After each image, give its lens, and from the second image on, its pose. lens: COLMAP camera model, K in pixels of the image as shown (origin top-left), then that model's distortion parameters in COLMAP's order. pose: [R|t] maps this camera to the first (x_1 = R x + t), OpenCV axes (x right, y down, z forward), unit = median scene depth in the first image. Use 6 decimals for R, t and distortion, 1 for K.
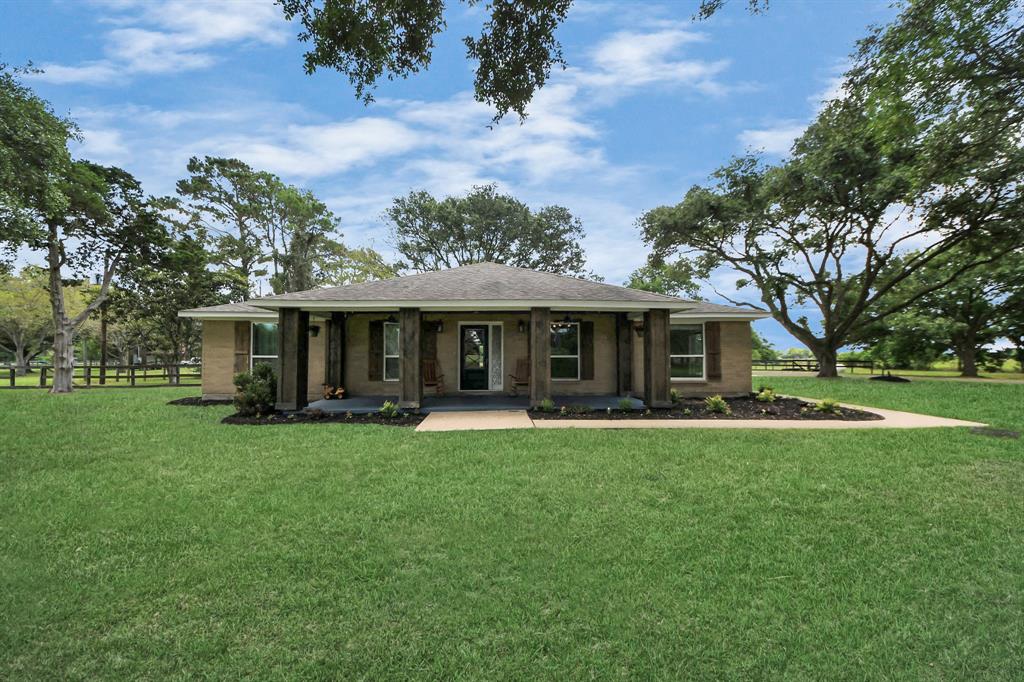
lens RADIAL K [[365.4, 0, 498.8], [0, 365.4, 338.6], [0, 0, 1]] dist [0.000384, -0.000146]
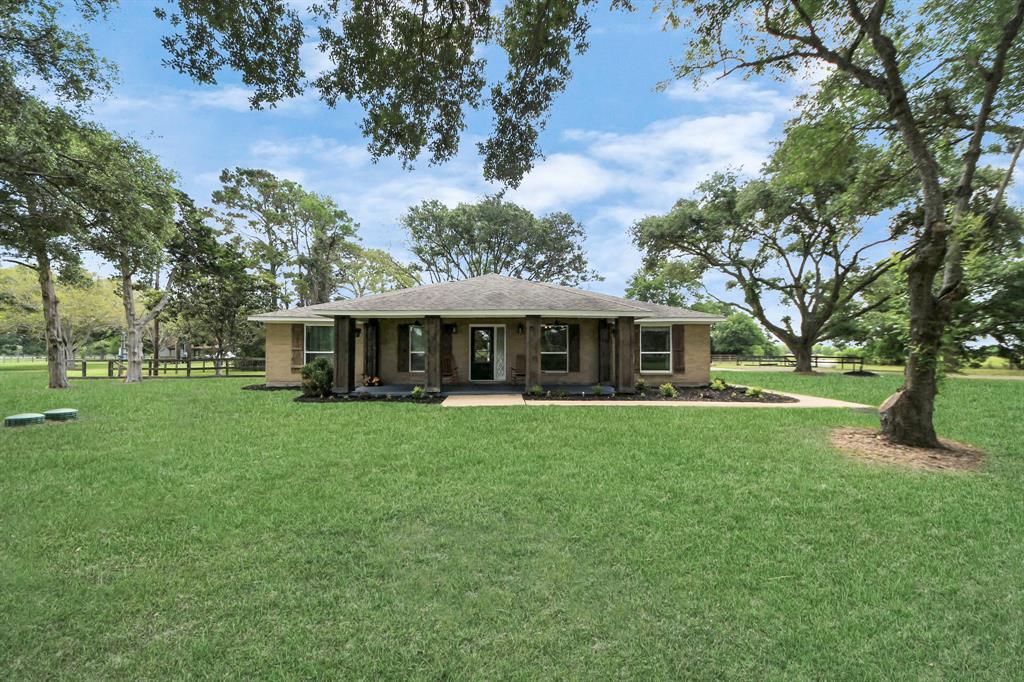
lens RADIAL K [[361.9, 0, 507.2], [0, 361.9, 347.2], [0, 0, 1]] dist [0.045192, -0.030224]
pose [[0.999993, 0.003437, -0.001340, 0.008837], [-0.003384, 0.999263, 0.038248, -0.007921], [0.001471, -0.038243, 0.999267, -0.108880]]
